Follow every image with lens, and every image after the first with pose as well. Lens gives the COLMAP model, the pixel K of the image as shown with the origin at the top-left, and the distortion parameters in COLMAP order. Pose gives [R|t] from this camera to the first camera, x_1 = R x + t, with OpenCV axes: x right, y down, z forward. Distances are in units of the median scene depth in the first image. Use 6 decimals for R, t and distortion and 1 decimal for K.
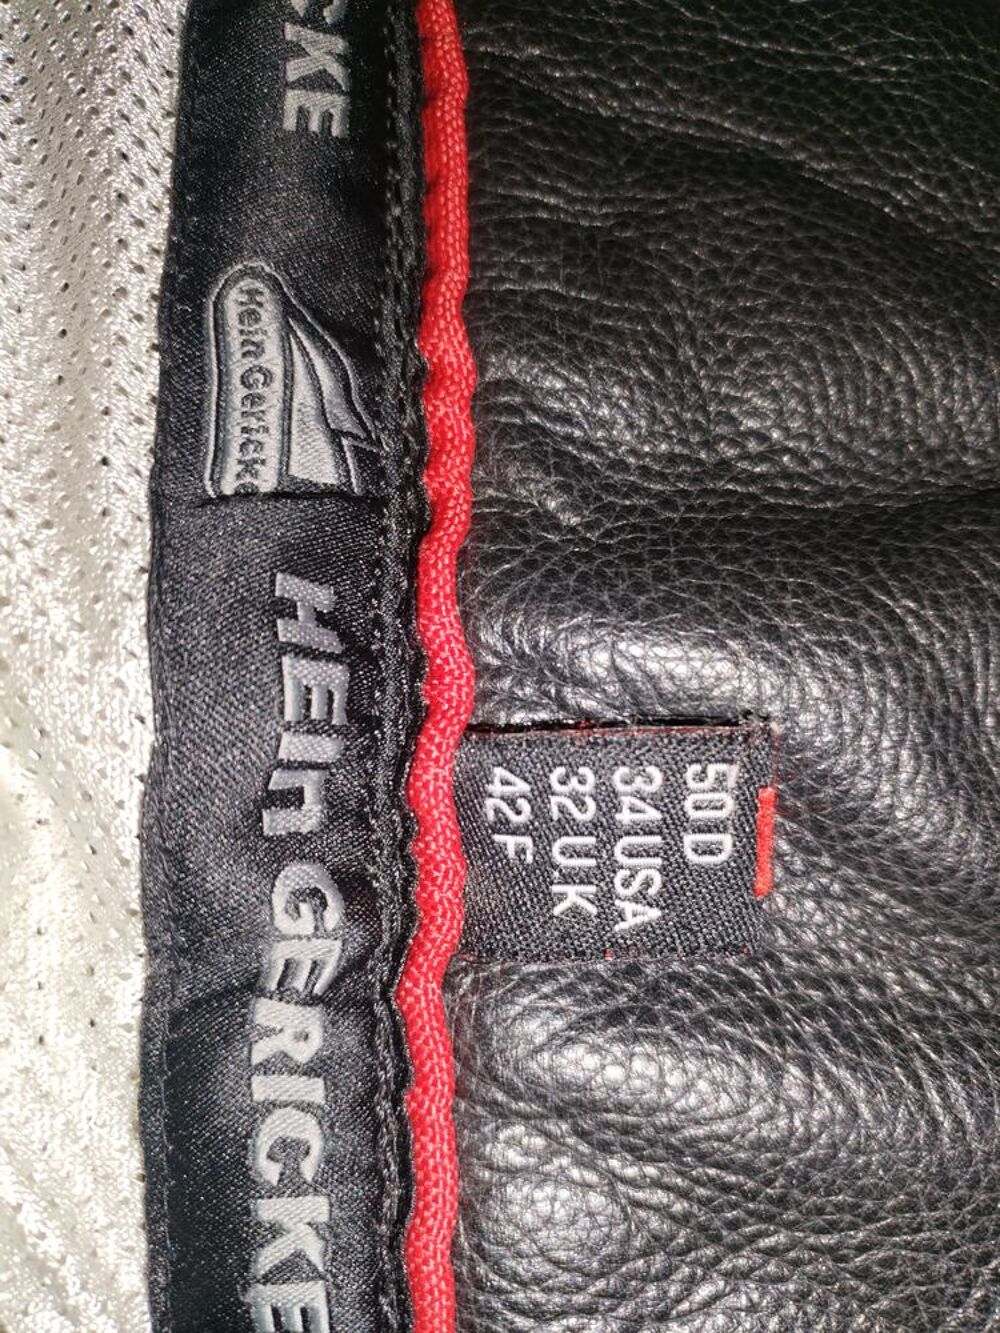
lens RADIAL K [[1005.0, 0, 499.7], [0, 1005.0, 664.8], [0, 0, 1]] dist [-0.005021, -0.002026]
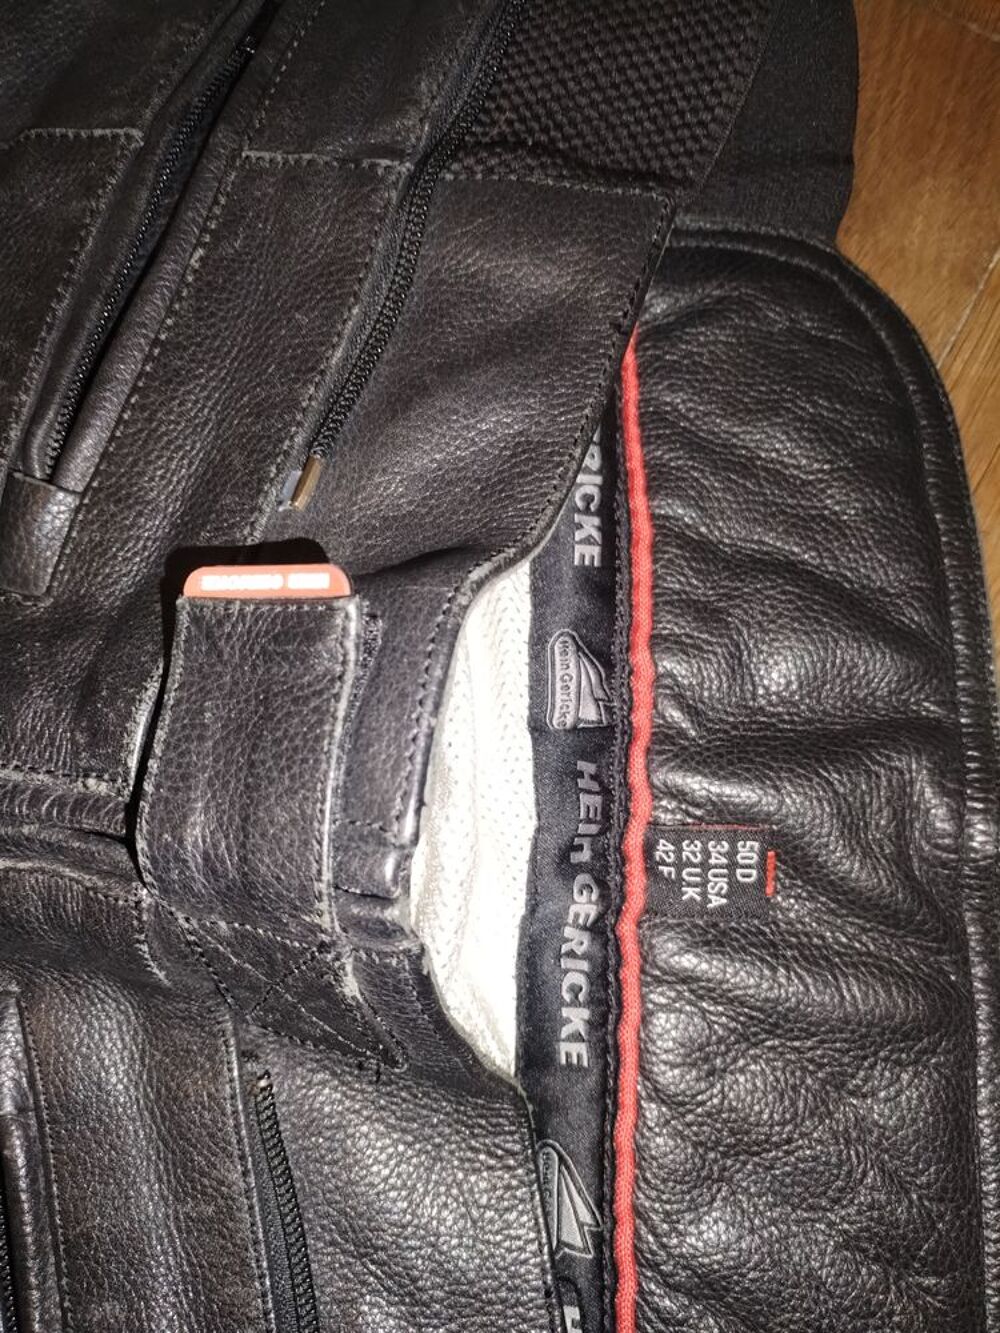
lens RADIAL K [[1005.0, 0, 525.6], [0, 1005.0, 699.9], [0, 0, 1]] dist [-0.005021, -0.002026]
pose [[0.996386, 0.025479, -0.081035, -0.137566], [-0.025739, 0.999666, -0.002166, -0.217878], [0.080952, 0.004243, 0.996709, -1.438085]]
